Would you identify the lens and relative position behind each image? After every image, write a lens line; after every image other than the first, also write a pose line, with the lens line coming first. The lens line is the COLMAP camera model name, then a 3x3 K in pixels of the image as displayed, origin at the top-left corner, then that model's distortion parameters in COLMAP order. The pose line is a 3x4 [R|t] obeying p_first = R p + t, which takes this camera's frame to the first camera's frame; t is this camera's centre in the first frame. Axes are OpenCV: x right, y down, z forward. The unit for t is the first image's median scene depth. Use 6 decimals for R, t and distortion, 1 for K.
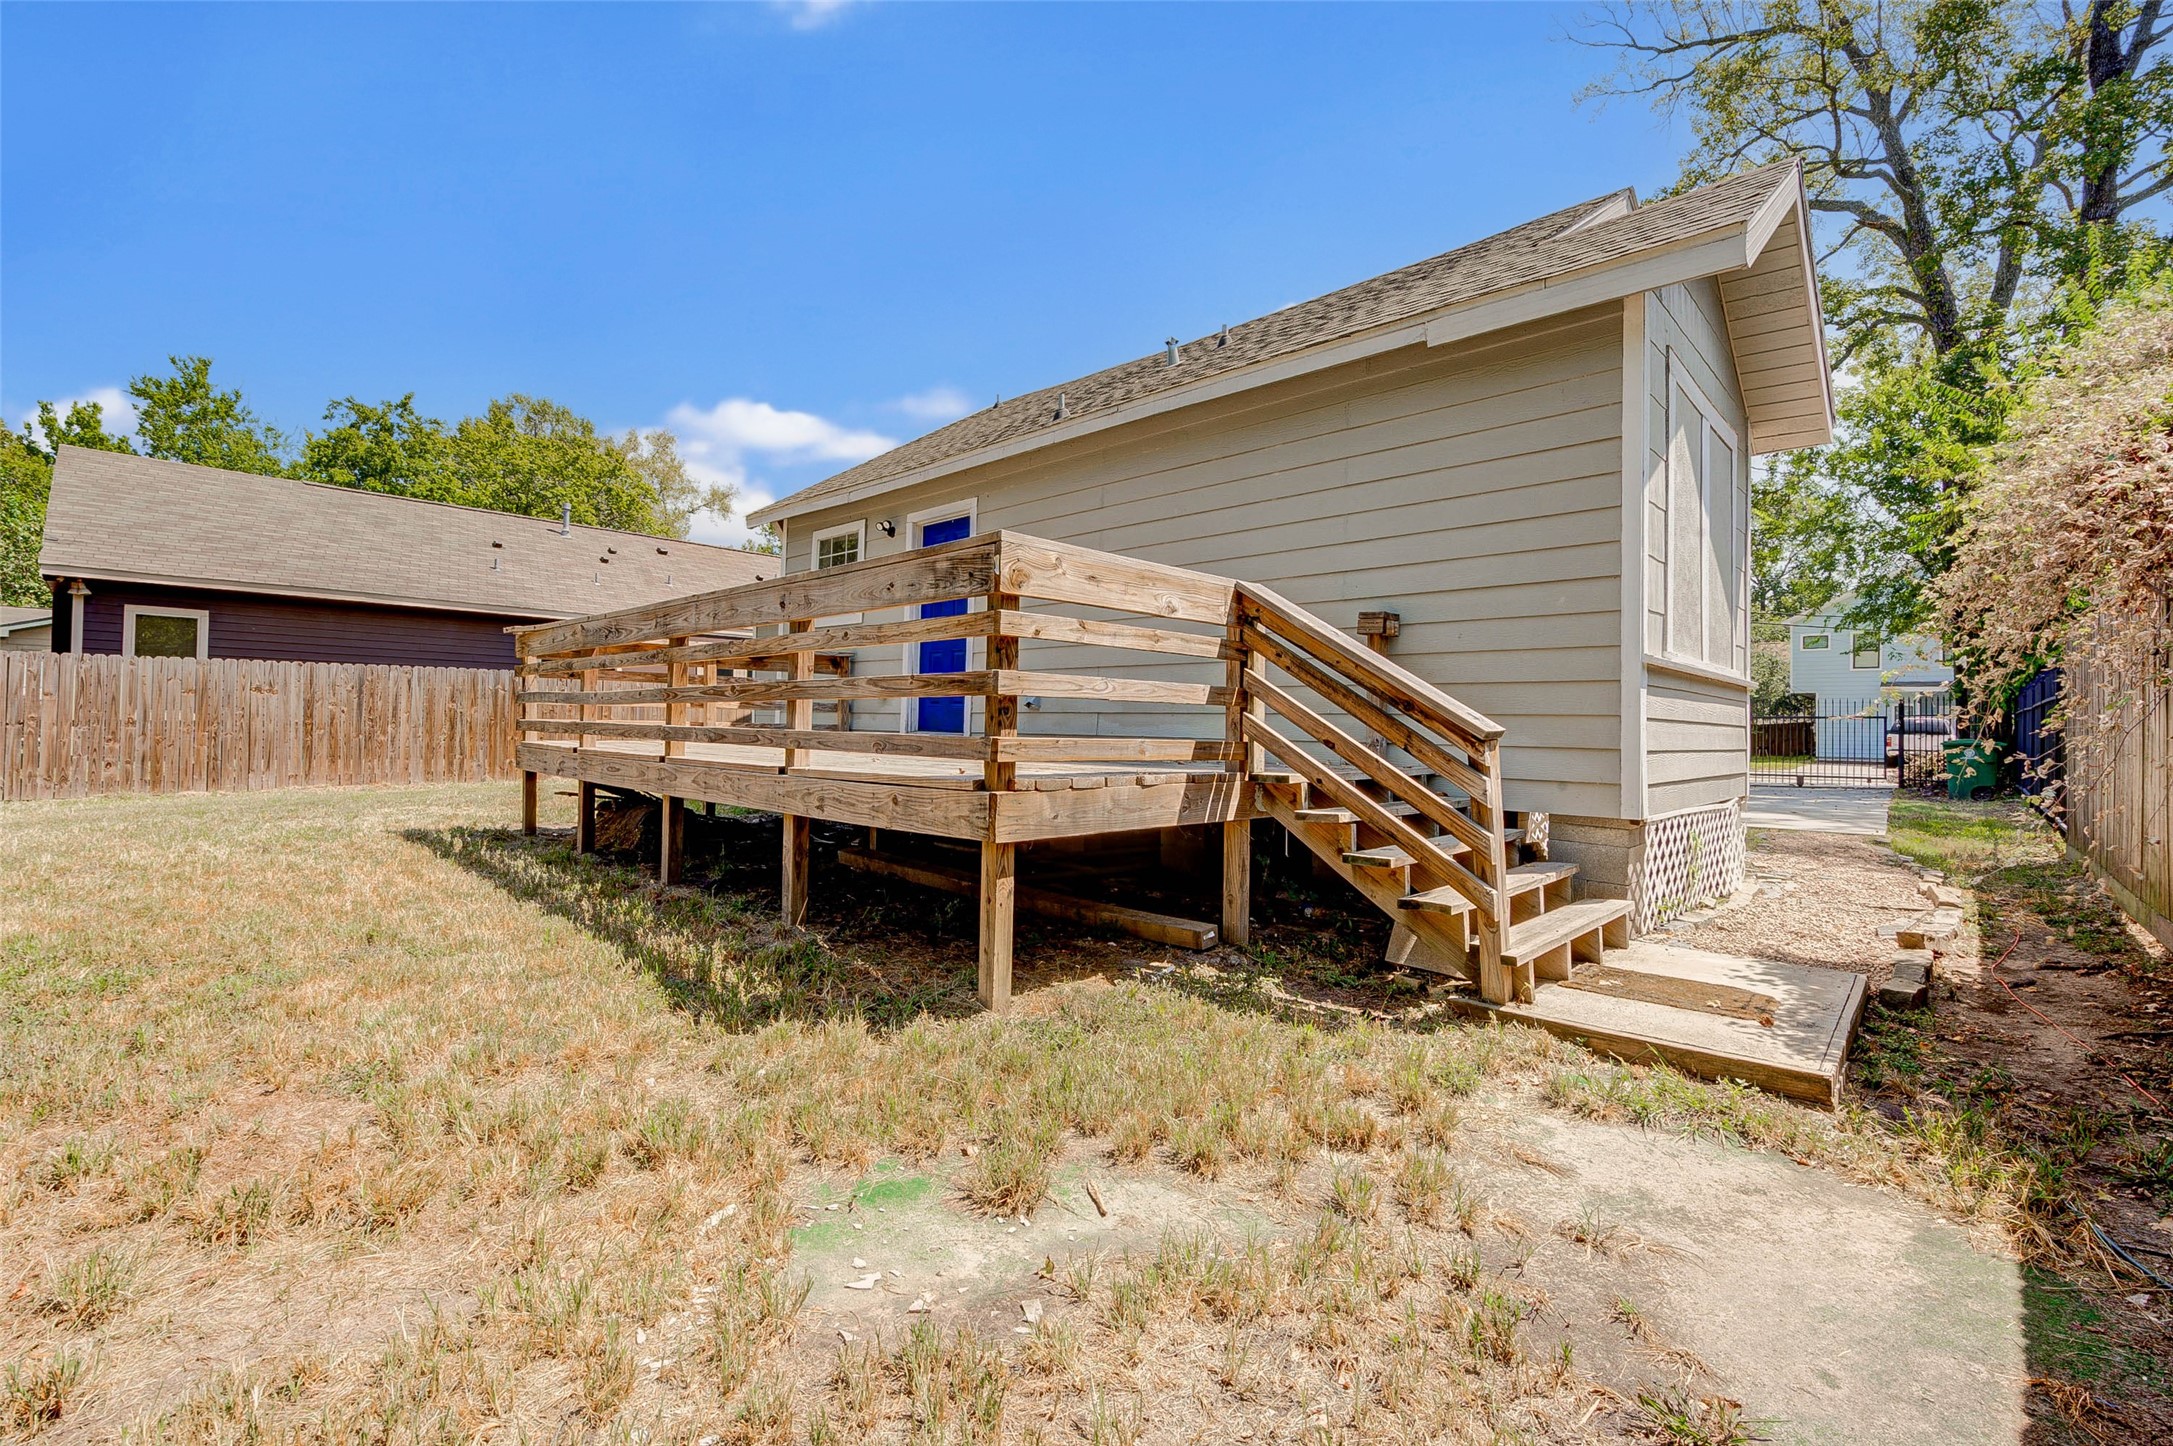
lens RADIAL K [[934.0, 0, 1086.5], [0, 934.0, 723.0], [0, 0, 1]] dist [-0.008228, -0.000362]
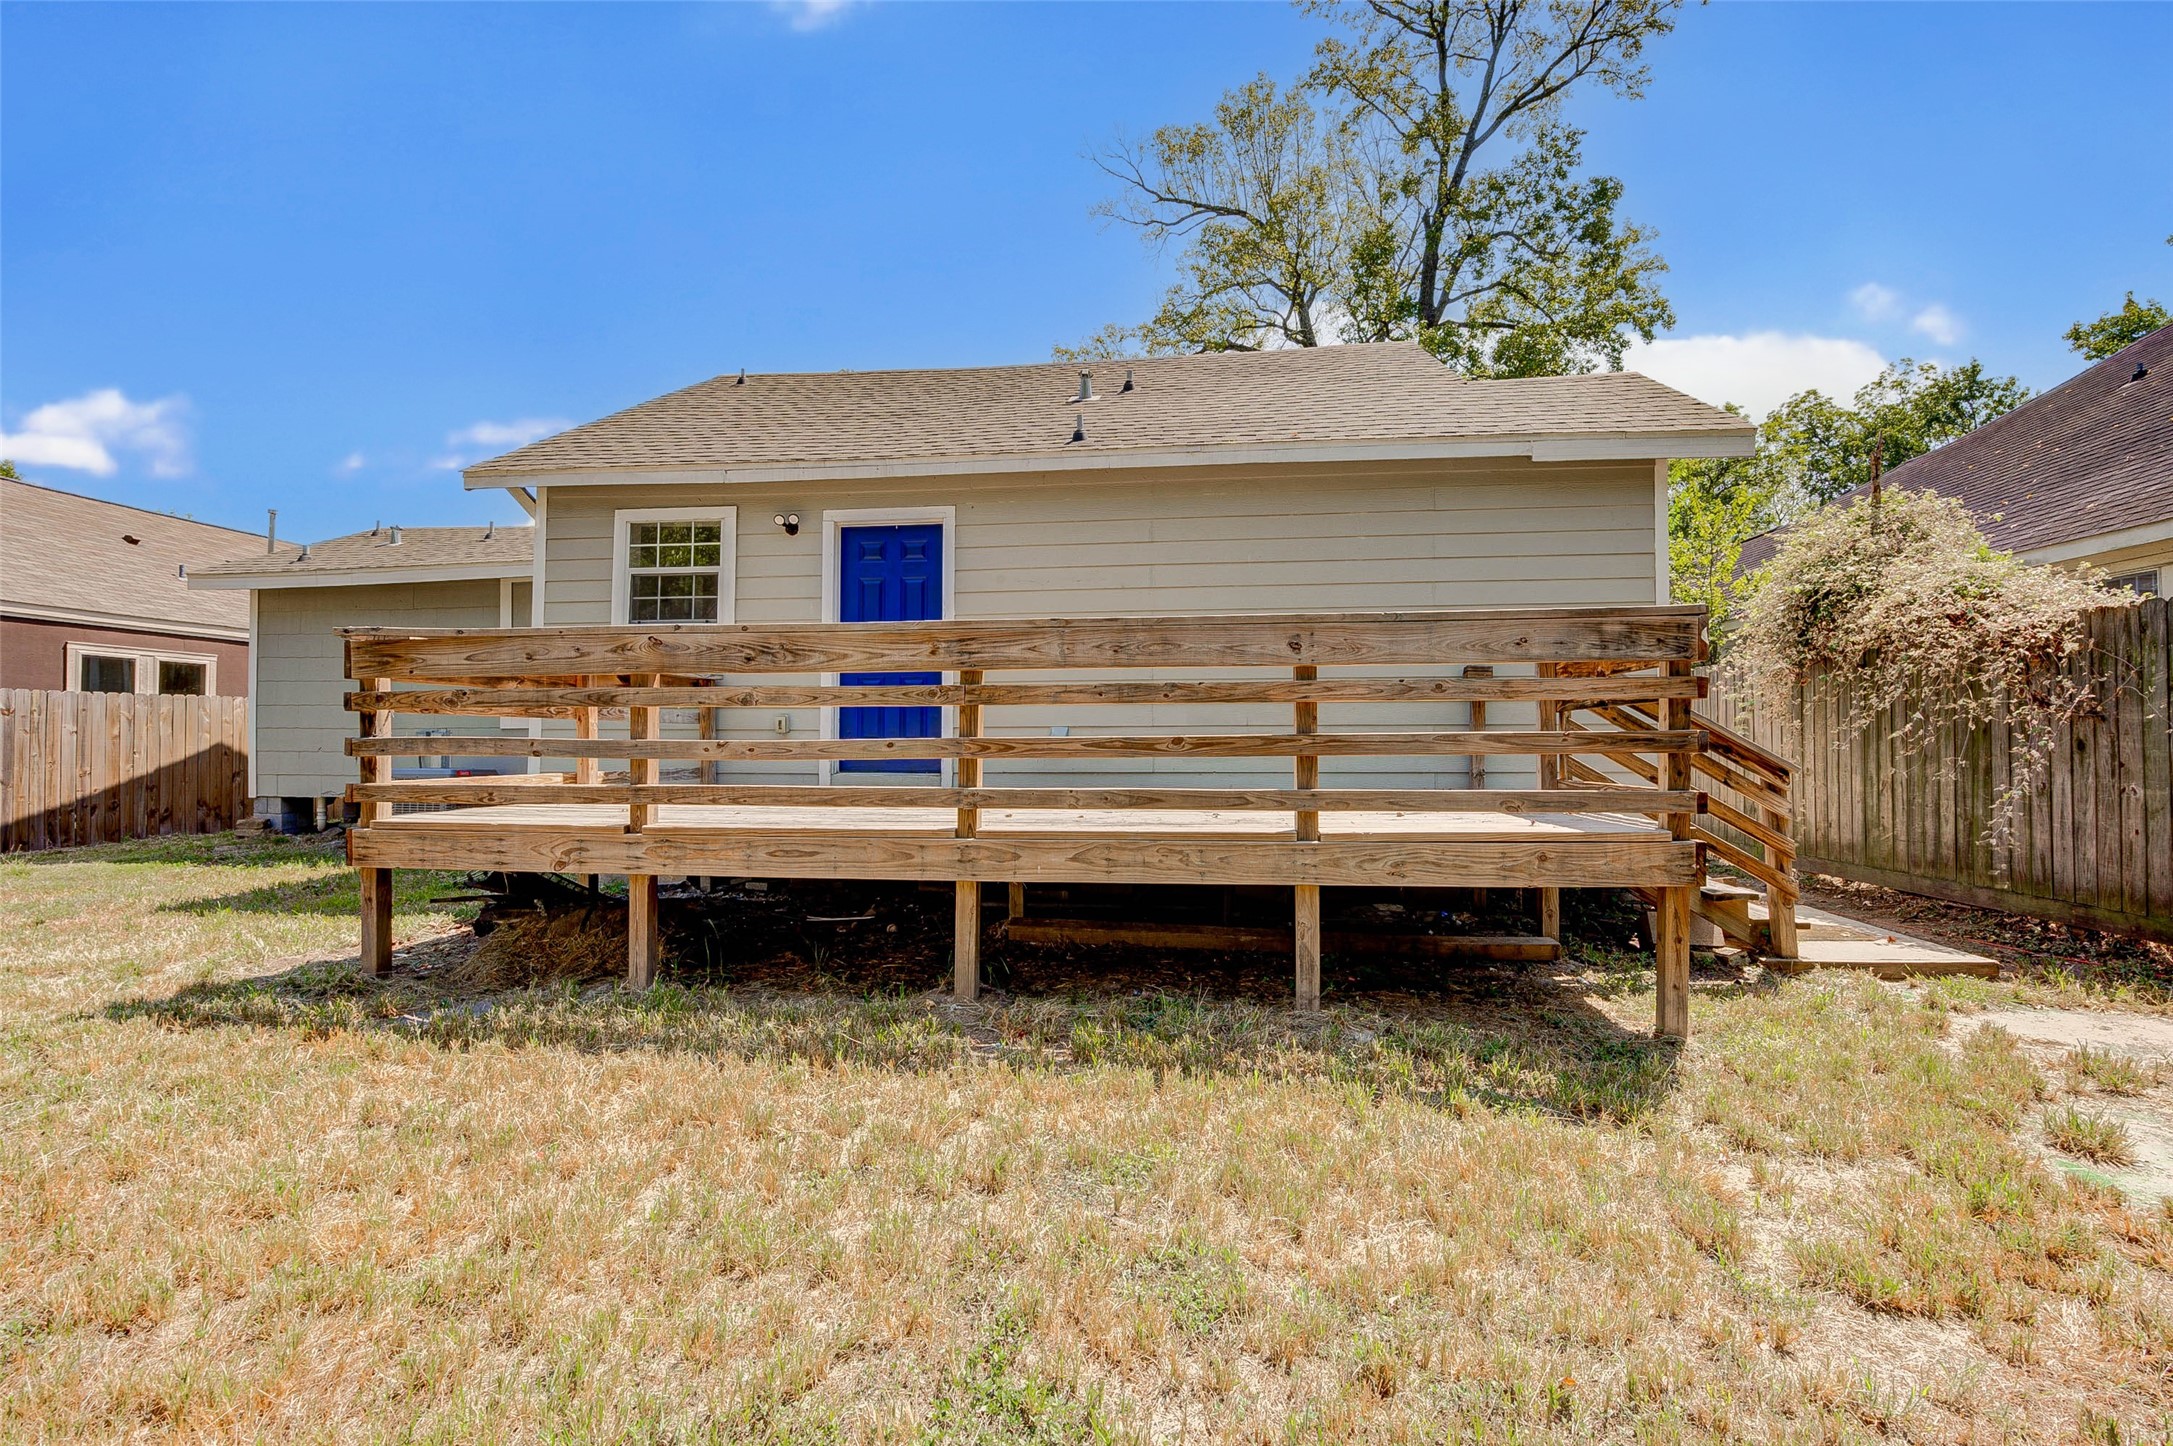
lens RADIAL K [[917.9, 0, 1086.5], [0, 917.9, 723.0], [0, 0, 1]] dist [-0.000175, -0.000031]
pose [[0.795715, -0.006964, 0.605631, -0.866786], [0.015134, 0.999850, -0.008387, -0.043887], [-0.605482, 0.015839, 0.795701, 0.375490]]
